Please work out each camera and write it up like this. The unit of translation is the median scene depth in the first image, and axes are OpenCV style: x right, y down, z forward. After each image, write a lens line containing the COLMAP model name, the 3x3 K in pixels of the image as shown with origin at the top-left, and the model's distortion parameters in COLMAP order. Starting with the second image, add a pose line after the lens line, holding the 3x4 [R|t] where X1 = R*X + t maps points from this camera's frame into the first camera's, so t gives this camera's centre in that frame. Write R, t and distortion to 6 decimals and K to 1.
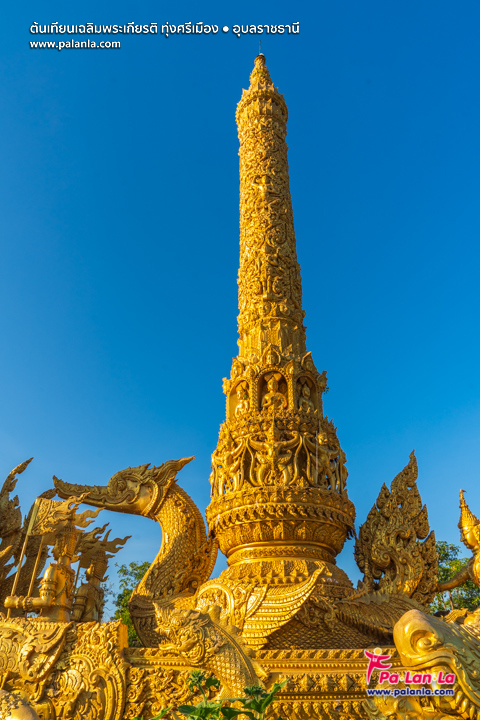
lens RADIAL K [[513.2, 0, 240.0], [0, 513.2, 360.0], [0, 0, 1]] dist [-0.031796, 0.022122]
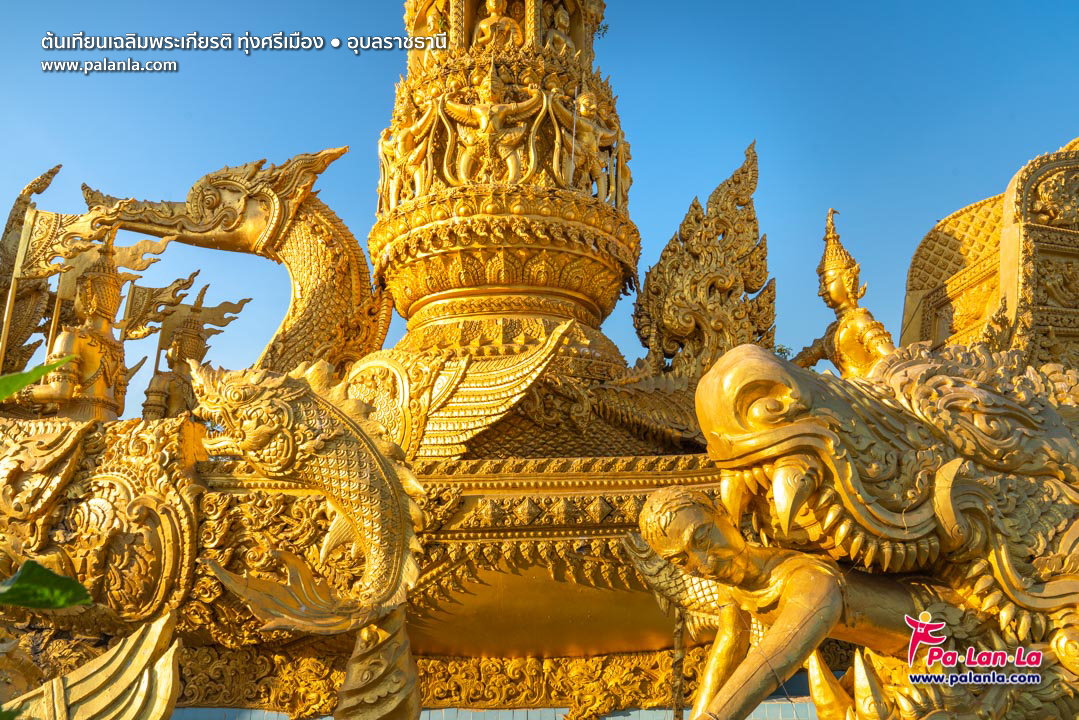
lens RADIAL K [[769.0, 0, 548.4], [0, 769.0, 358.9], [0, 0, 1]] dist [-0.031796, 0.022122]
pose [[0.996378, -0.000846, 0.085035, 0.064528], [-0.028293, 0.939685, 0.340868, 0.154025], [-0.080194, -0.342039, 0.936258, 0.217254]]
